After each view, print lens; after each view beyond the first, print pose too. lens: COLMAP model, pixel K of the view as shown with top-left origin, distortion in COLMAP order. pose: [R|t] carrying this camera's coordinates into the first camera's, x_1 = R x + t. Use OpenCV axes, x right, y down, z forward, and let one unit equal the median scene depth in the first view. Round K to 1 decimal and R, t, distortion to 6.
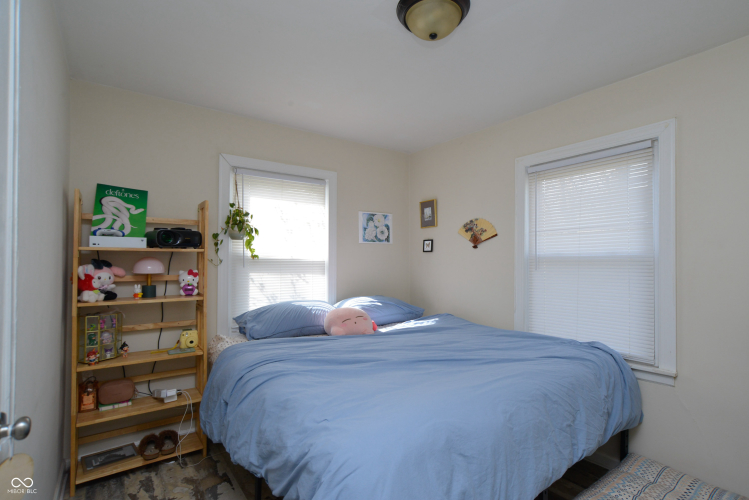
lens RADIAL K [[371.1, 0, 386.0], [0, 371.1, 254.3], [0, 0, 1]] dist [-0.017751, 0.014932]
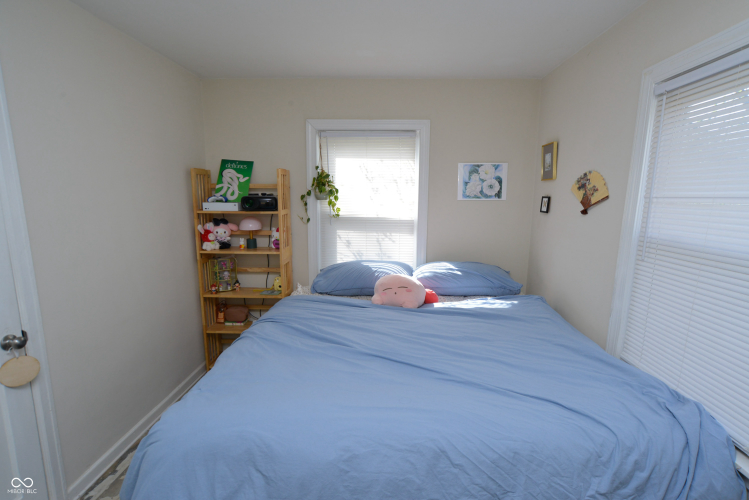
lens RADIAL K [[371.1, 0, 375.3], [0, 371.1, 256.4], [0, 0, 1]] dist [-0.017751, 0.014932]
pose [[0.783601, 0.109838, -0.611478, 0.419684], [0.002650, 0.983647, 0.180087, -0.074170], [0.621259, -0.142737, 0.770496, 0.235398]]
